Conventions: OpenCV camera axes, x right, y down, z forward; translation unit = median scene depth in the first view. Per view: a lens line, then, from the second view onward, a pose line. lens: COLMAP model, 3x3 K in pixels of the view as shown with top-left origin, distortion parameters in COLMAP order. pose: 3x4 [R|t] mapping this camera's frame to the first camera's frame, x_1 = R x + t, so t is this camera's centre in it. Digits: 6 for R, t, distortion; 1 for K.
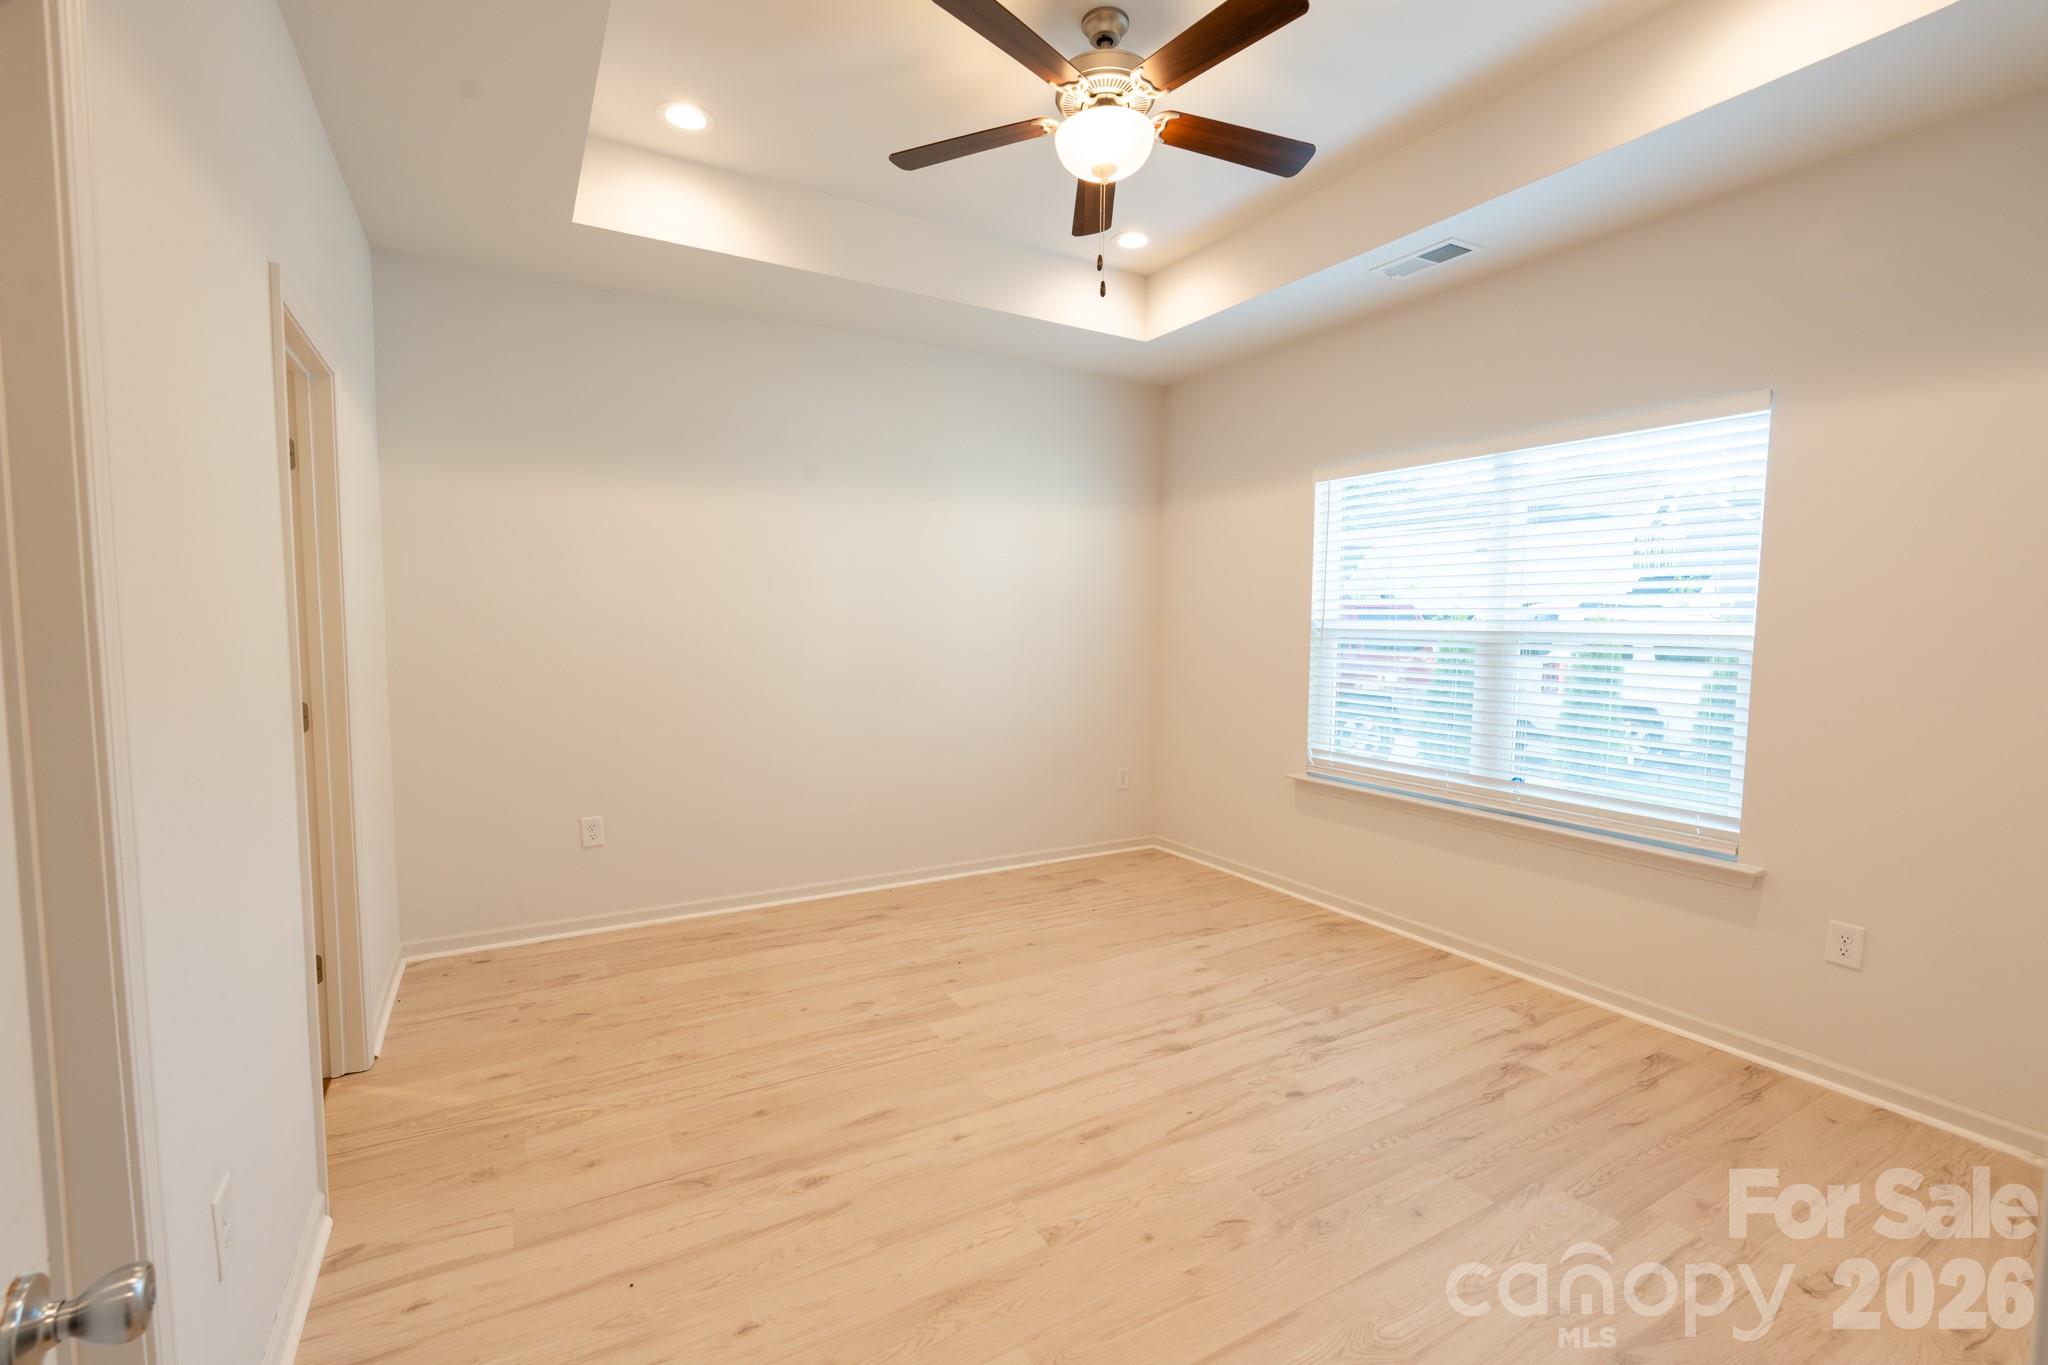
lens RADIAL K [[887.1, 0, 1033.1], [0, 887.1, 685.9], [0, 0, 1]] dist [-0.007512, 0.001065]
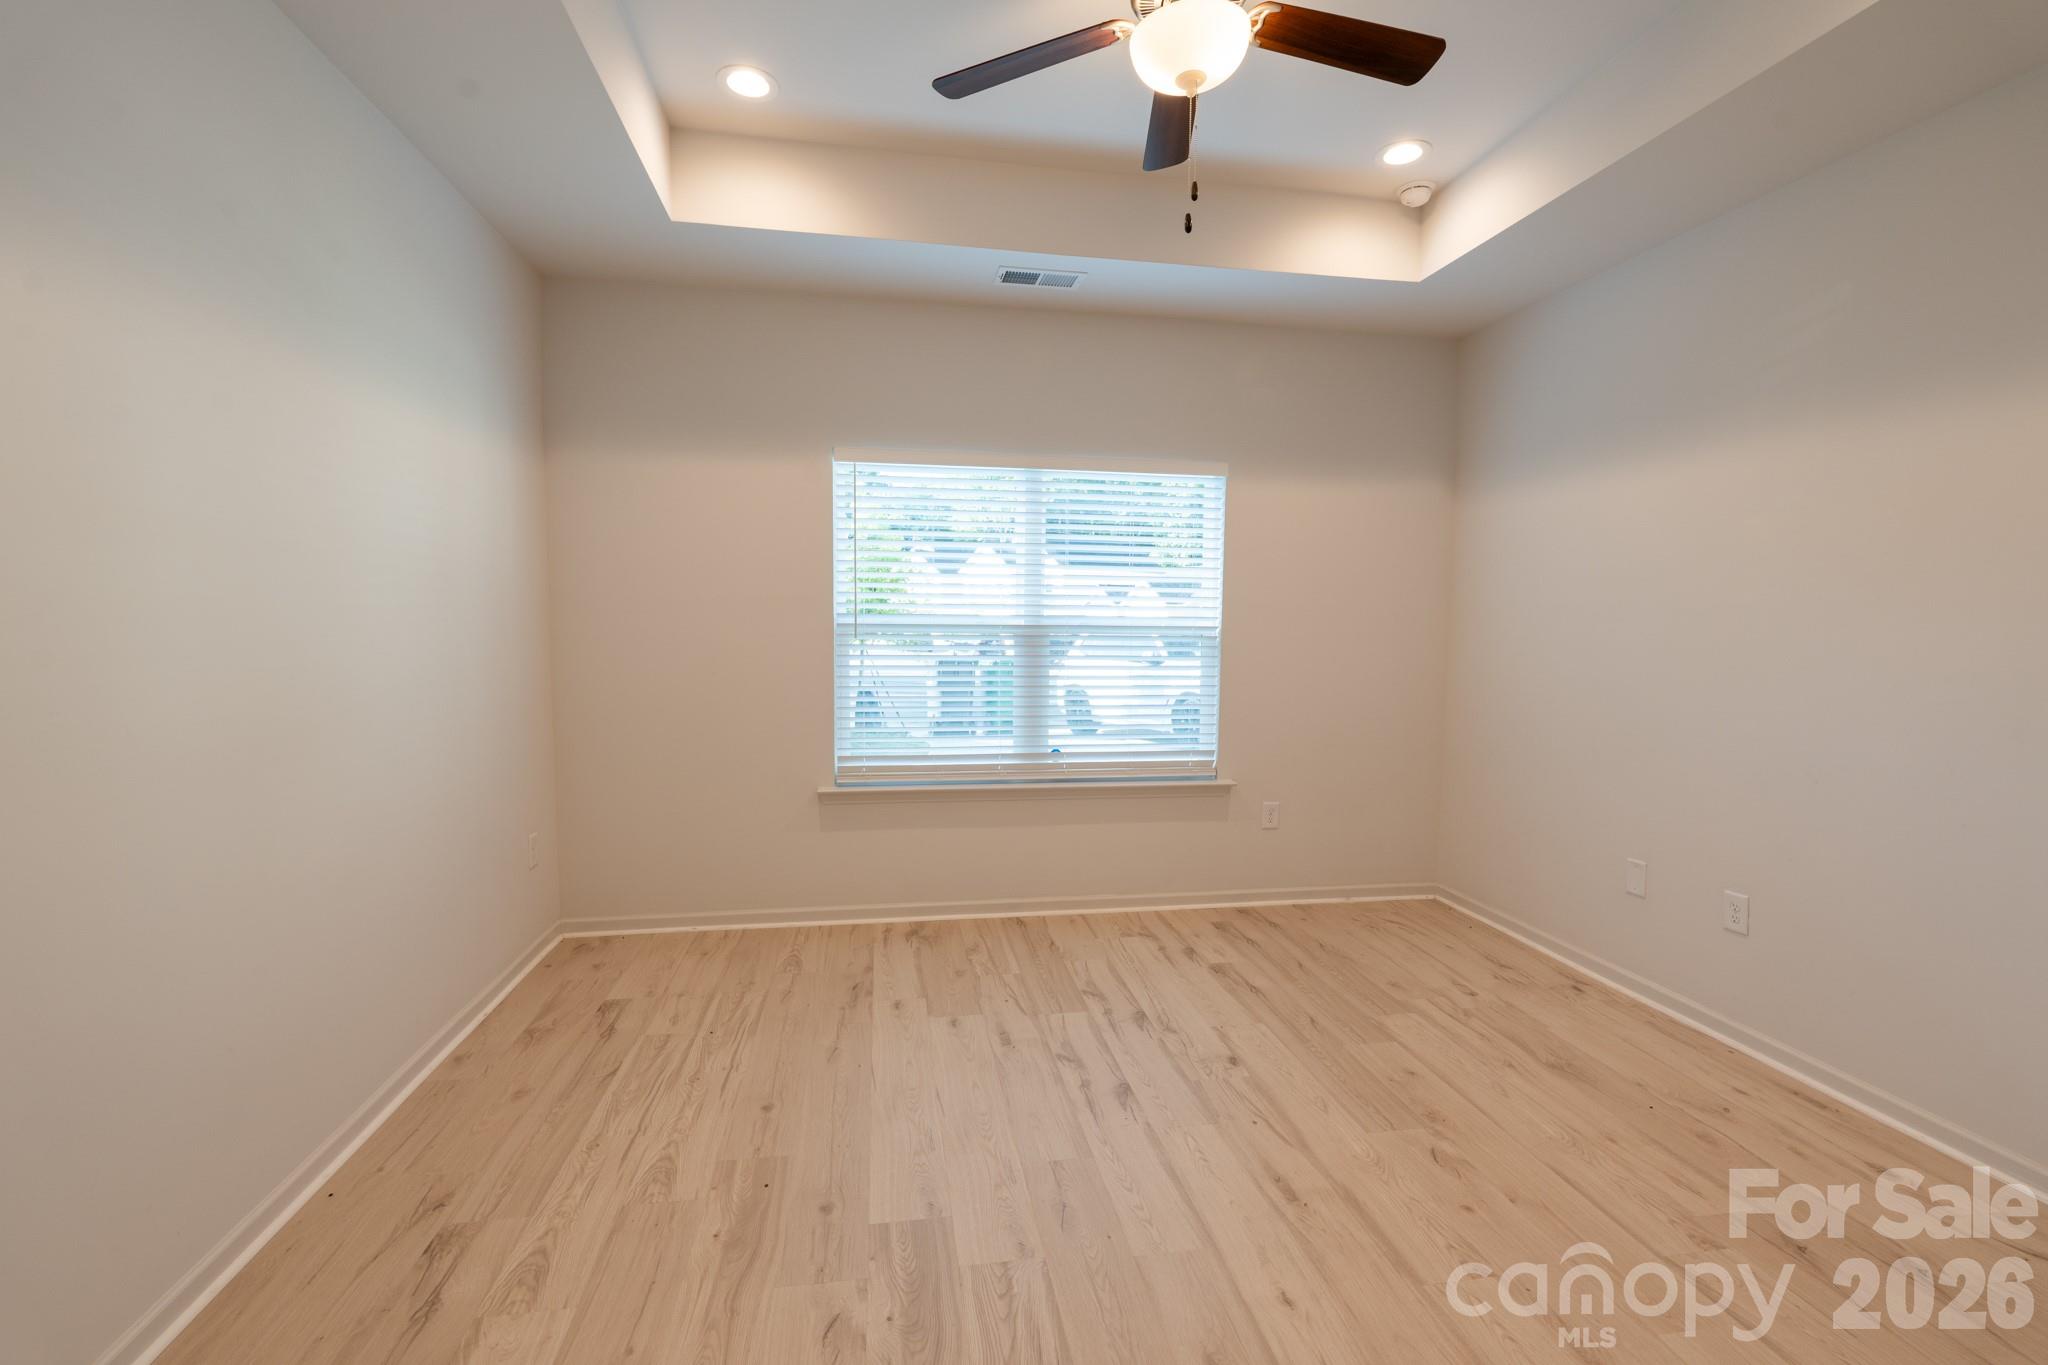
lens RADIAL K [[887.1, 0, 1012.4], [0, 887.1, 684.4], [0, 0, 1]] dist [-0.007512, 0.001065]
pose [[0.361284, -0.073448, 0.929559, -0.597636], [0.061948, 0.996581, 0.054667, -0.053722], [-0.930396, 0.037834, 0.364599, 0.657019]]
